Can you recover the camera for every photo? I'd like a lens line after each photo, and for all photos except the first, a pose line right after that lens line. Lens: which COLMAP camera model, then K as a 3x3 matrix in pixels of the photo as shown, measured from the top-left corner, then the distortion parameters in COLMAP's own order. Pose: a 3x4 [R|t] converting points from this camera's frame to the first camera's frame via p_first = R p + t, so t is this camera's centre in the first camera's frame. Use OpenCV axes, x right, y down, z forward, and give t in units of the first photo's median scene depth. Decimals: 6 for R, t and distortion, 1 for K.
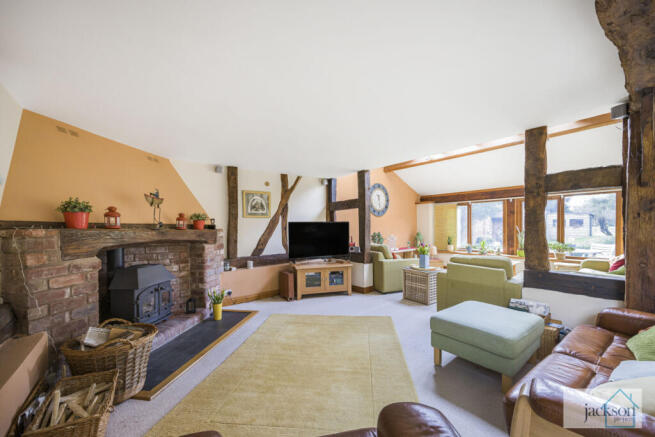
lens RADIAL K [[258.1, 0, 327.5], [0, 258.1, 218.5], [0, 0, 1]] dist [-0.002157, -0.000161]
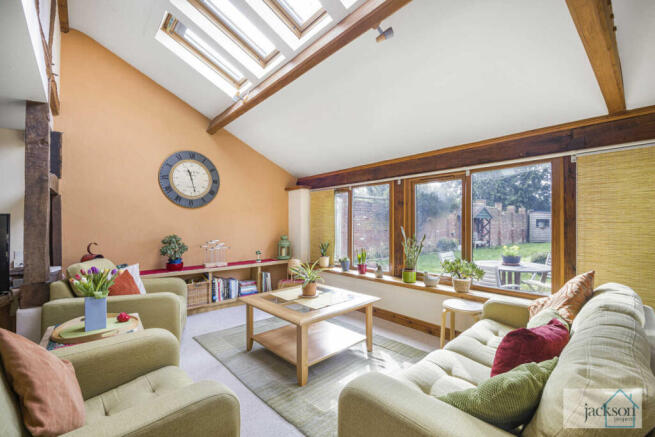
lens RADIAL K [[289.6, 0, 327.5], [0, 289.6, 218.5], [0, 0, 1]] dist [0.000799, -0.000073]
pose [[0.998461, 0.011018, 0.054351, 0.466783], [-0.011545, 0.999889, 0.009398, 0.005737], [-0.054241, -0.010011, 0.998478, 0.332824]]
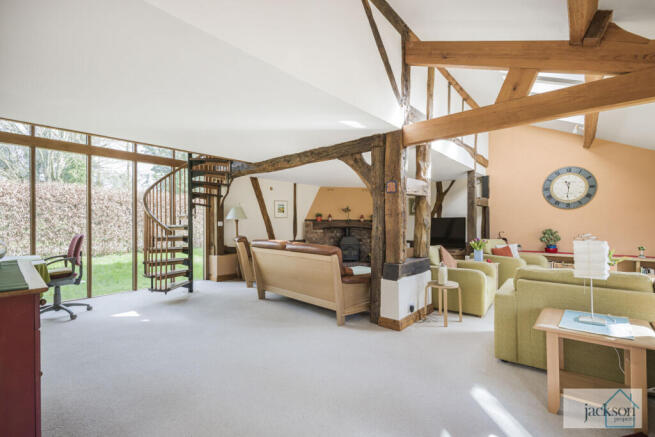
lens RADIAL K [[289.6, 0, 327.5], [0, 289.6, 218.5], [0, 0, 1]] dist [0.000799, -0.000073]
pose [[0.192782, -0.002596, -0.981238, 0.907573], [0.025905, 0.999661, 0.002445, -0.001381], [0.980900, -0.025891, 0.192784, 0.121899]]
